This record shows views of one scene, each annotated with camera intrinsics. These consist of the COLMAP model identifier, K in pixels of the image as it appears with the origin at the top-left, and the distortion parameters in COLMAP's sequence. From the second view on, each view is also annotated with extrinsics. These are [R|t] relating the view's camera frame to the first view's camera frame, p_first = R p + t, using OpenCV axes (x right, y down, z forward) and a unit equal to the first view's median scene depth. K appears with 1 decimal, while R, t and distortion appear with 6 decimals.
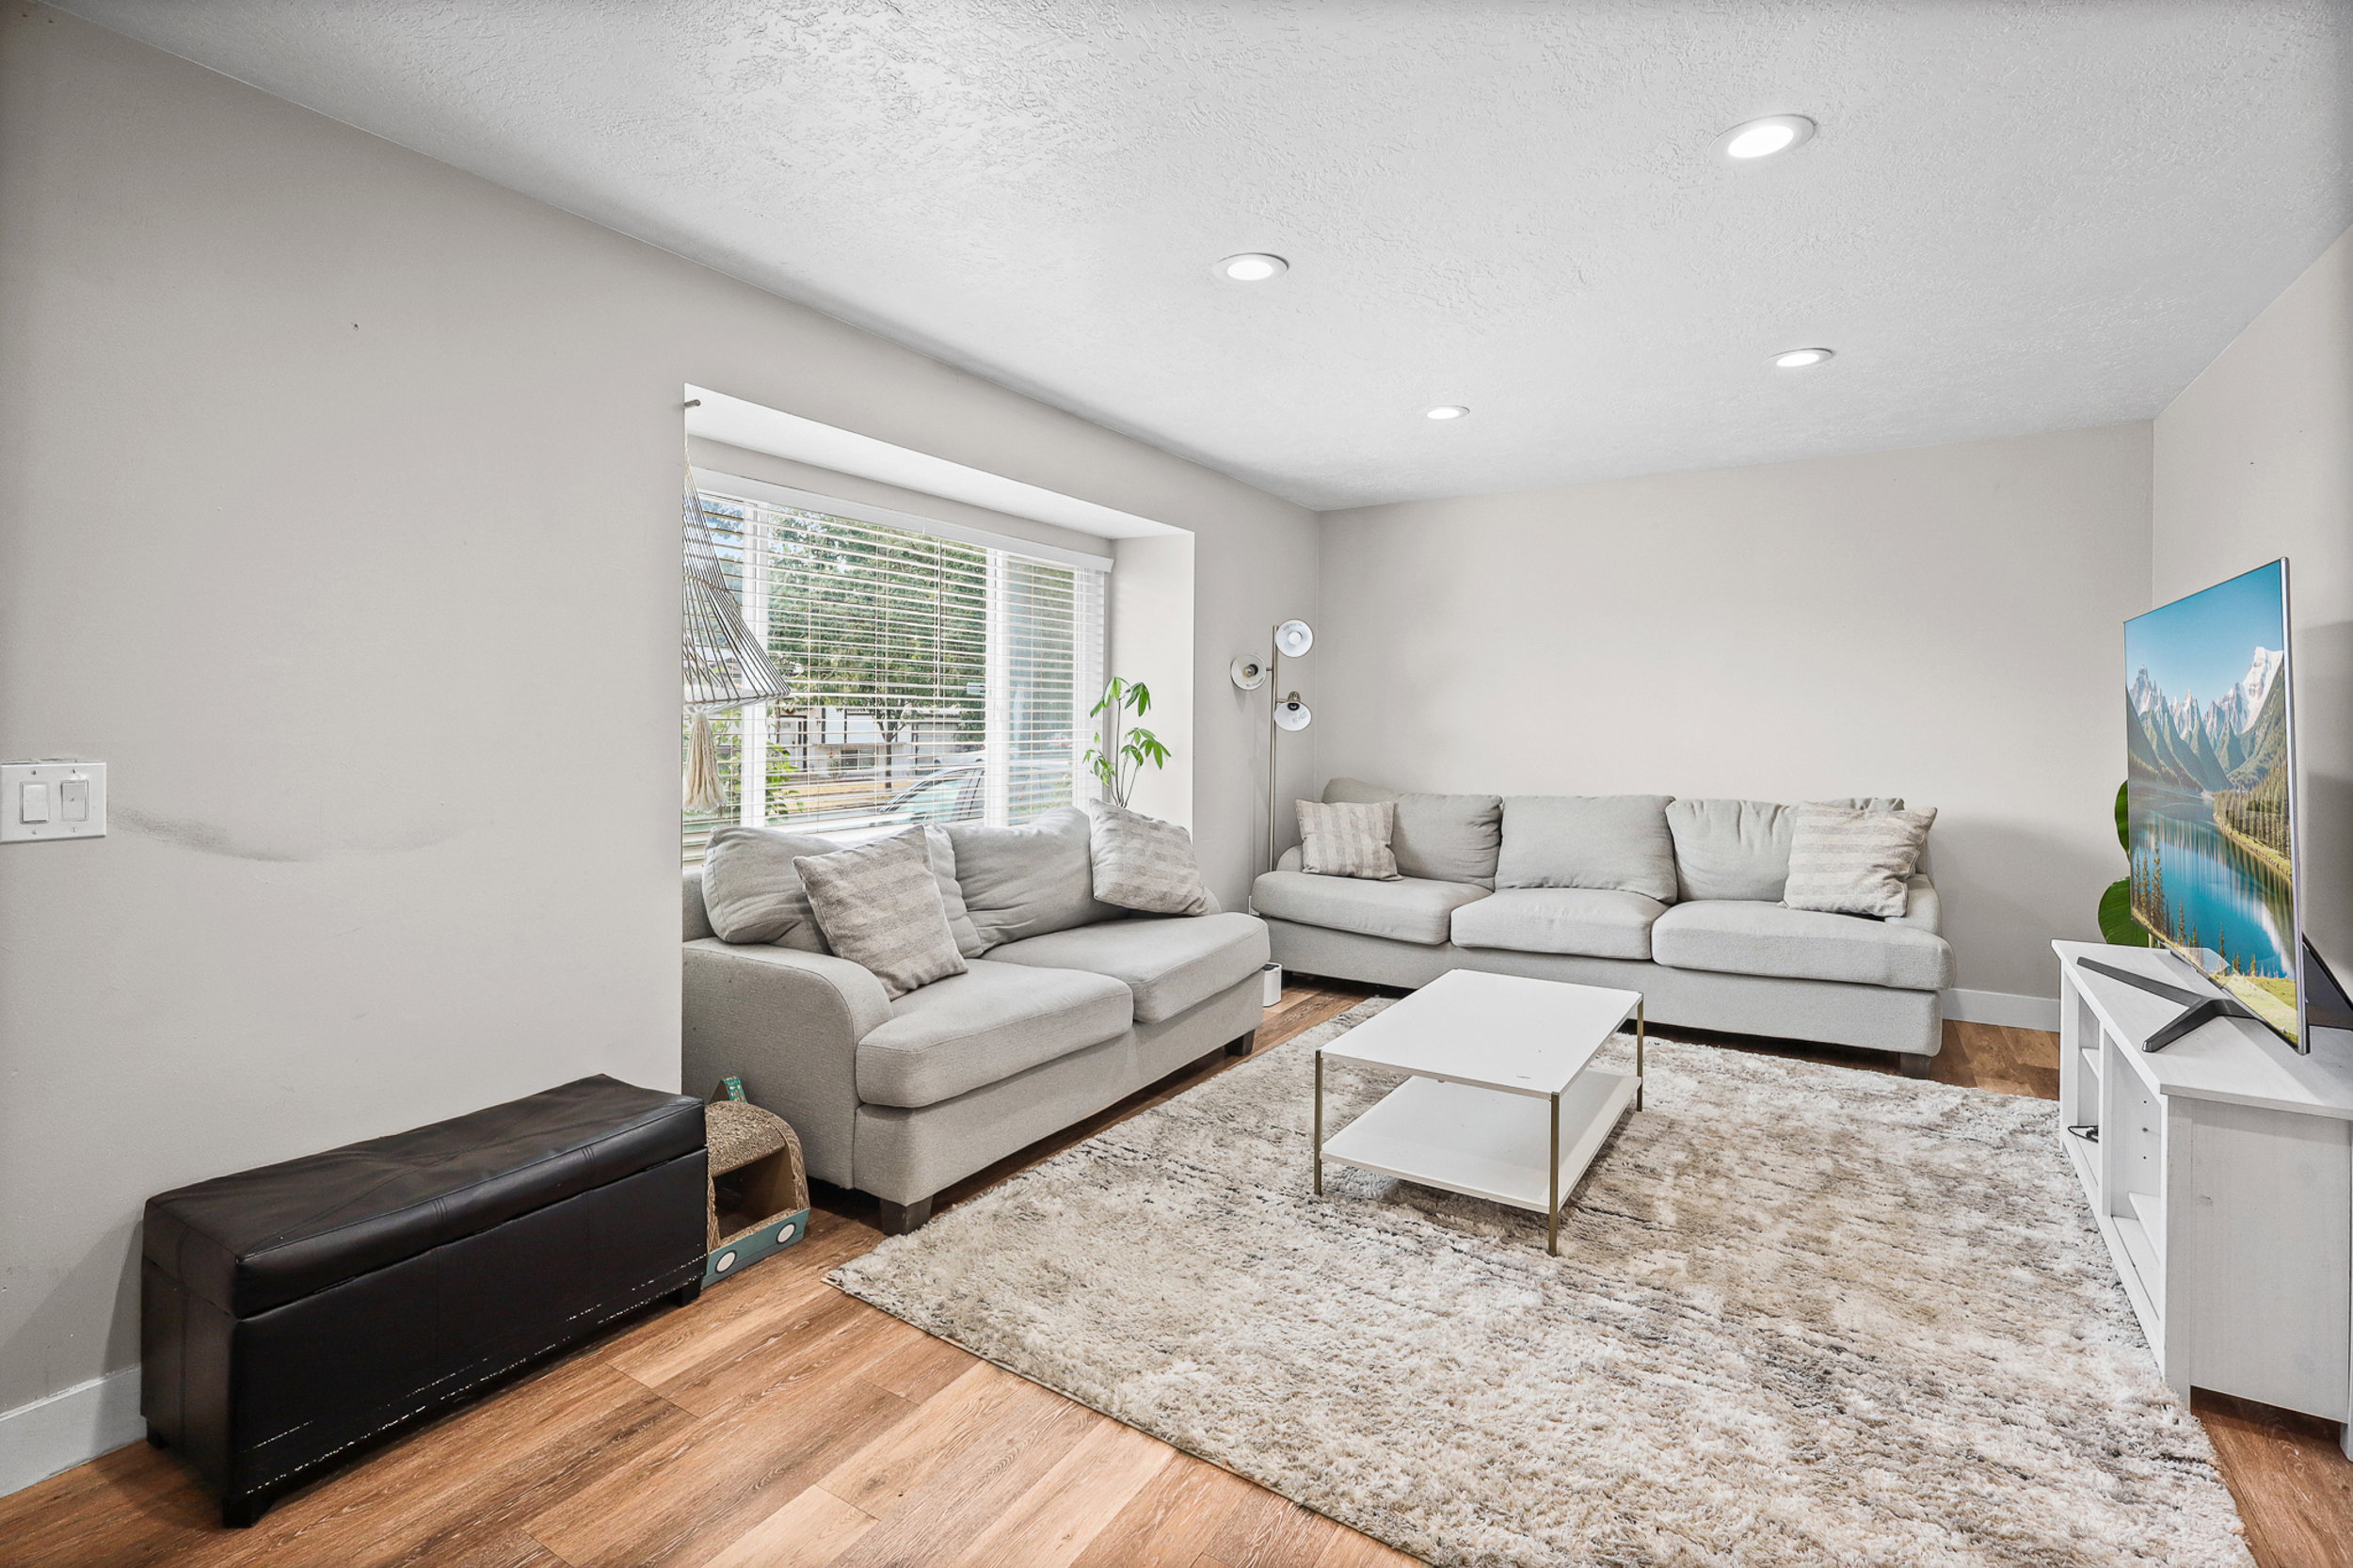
lens RADIAL K [[1113.1, 0, 1159.1], [0, 1113.1, 734.9], [0, 0, 1]] dist [-0.000334, 0.000033]
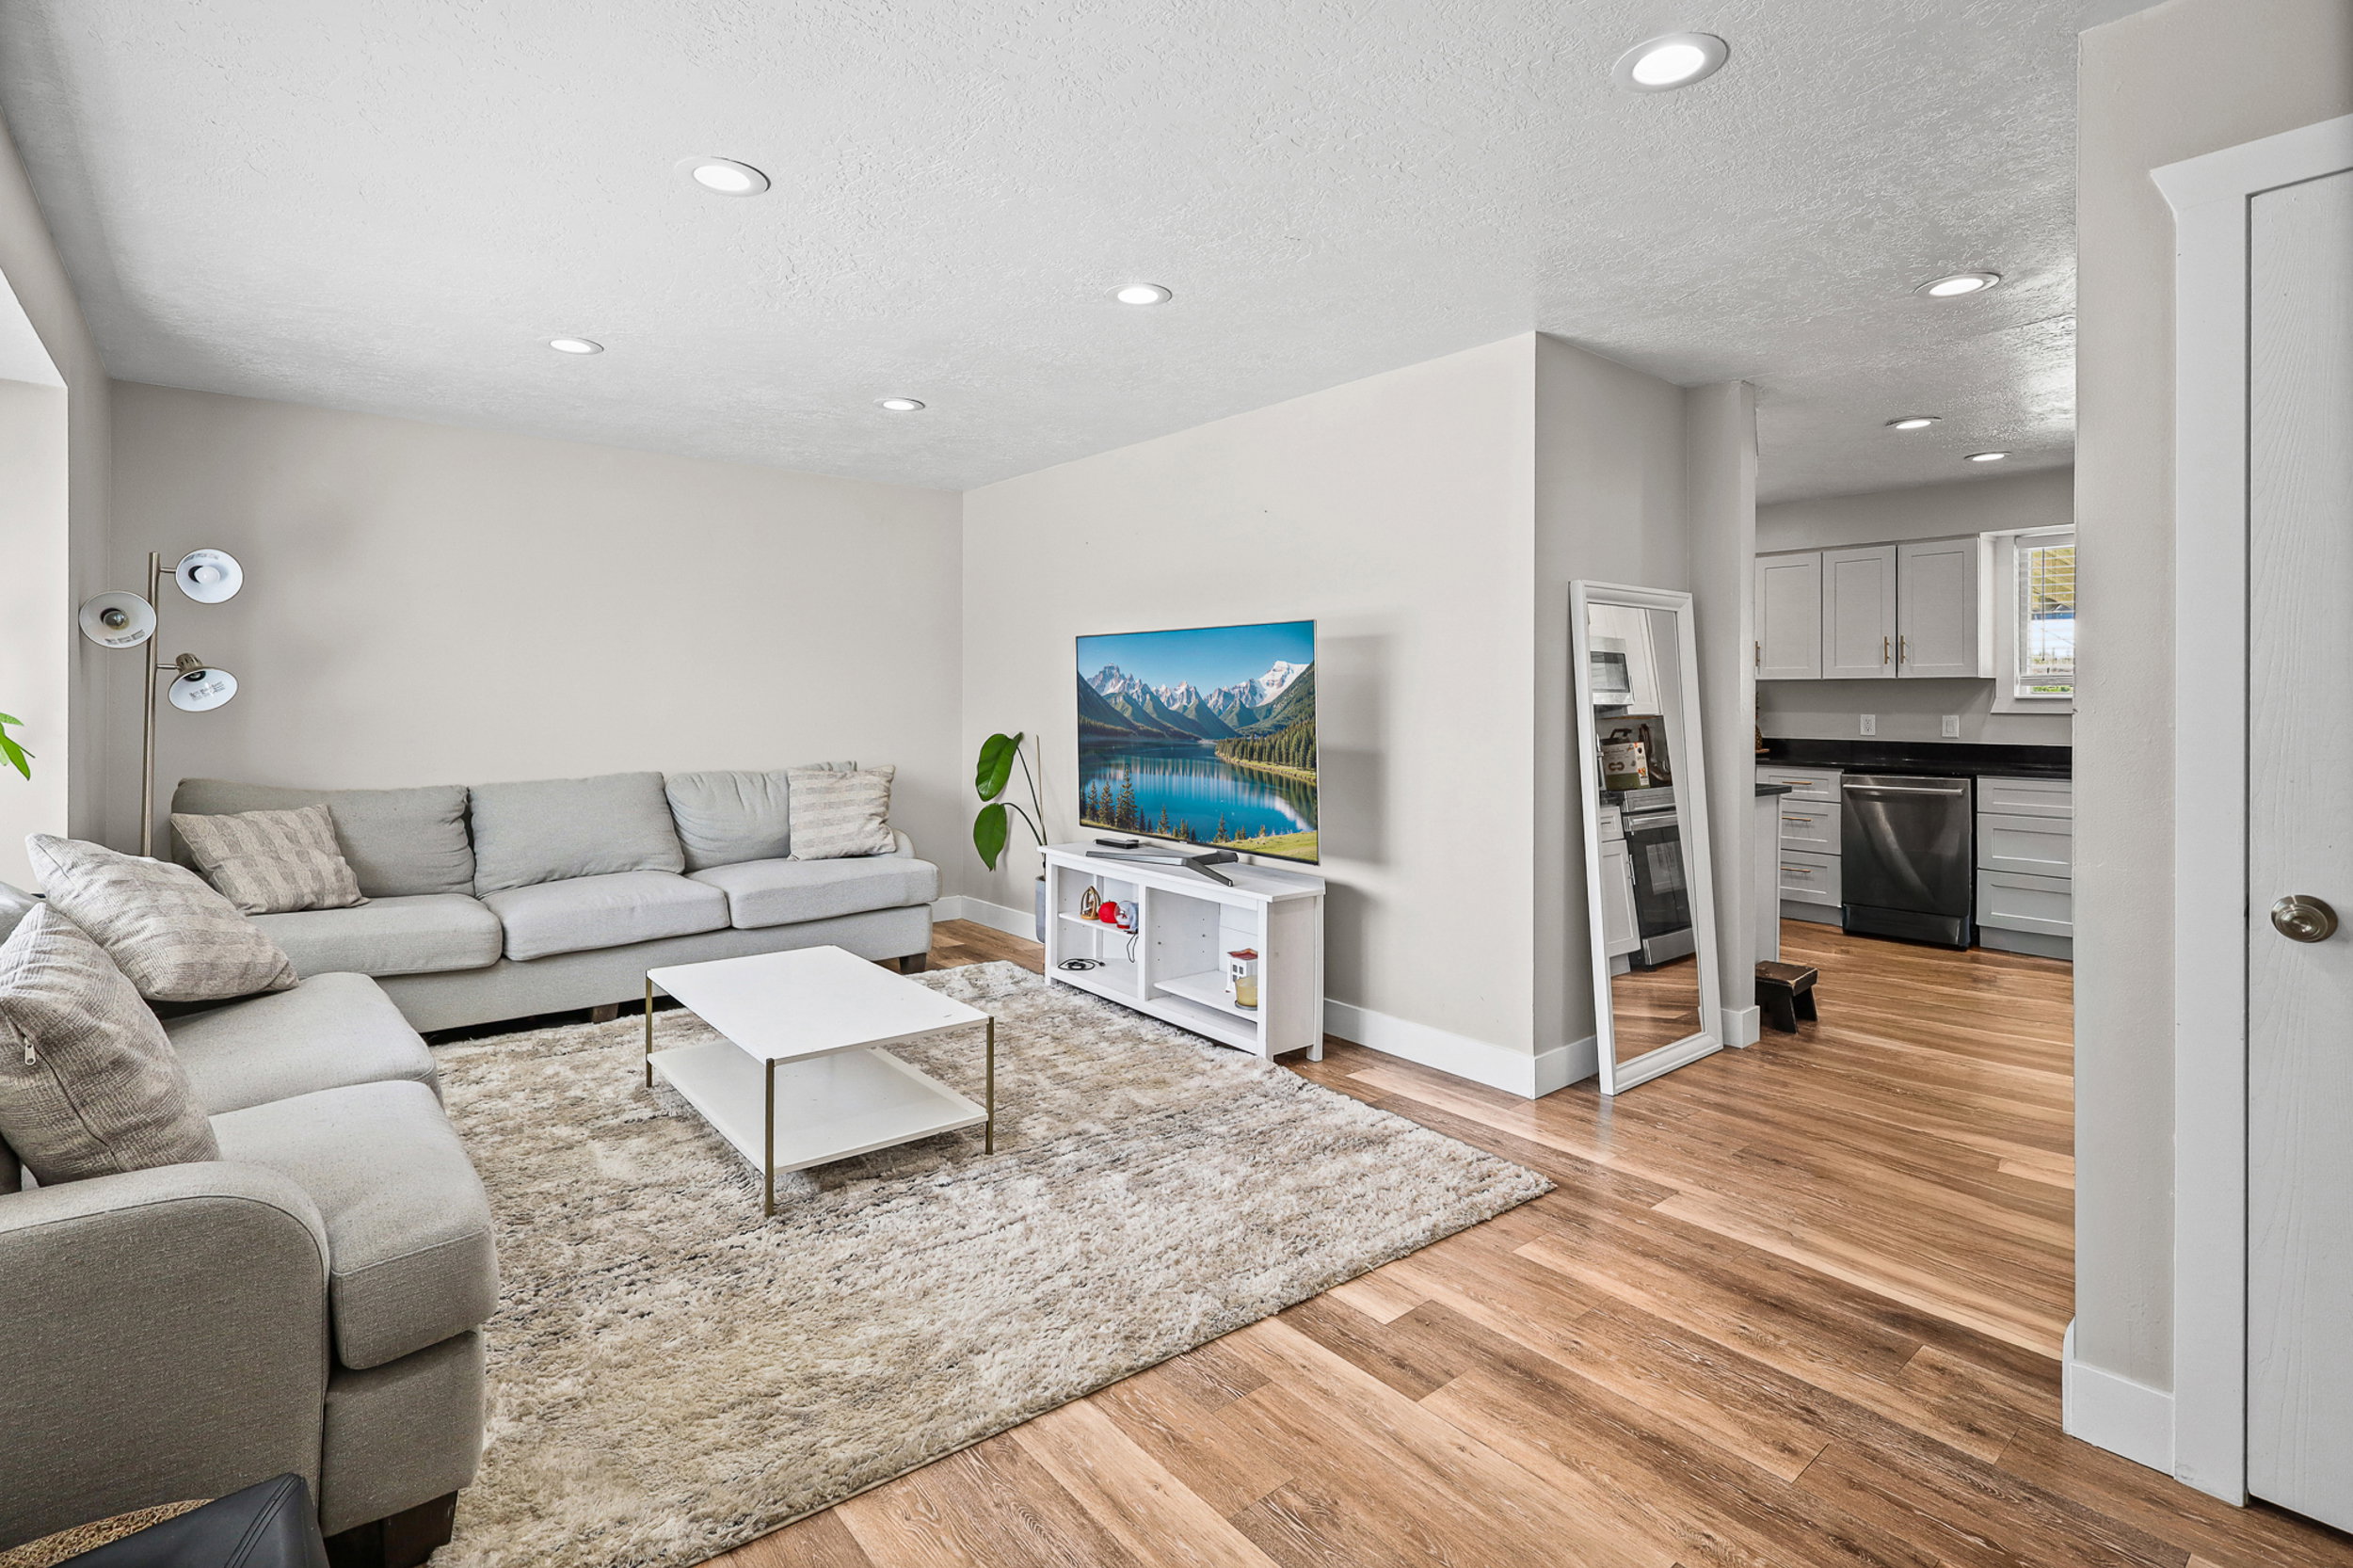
lens RADIAL K [[1113.1, 0, 1214.5], [0, 1113.1, 743.5], [0, 0, 1]] dist [-0.000334, 0.000033]
pose [[0.298218, -0.039040, 0.953699, -0.434339], [0.008418, 0.999232, 0.038272, -0.006348], [-0.954461, -0.003385, 0.298318, 0.268879]]
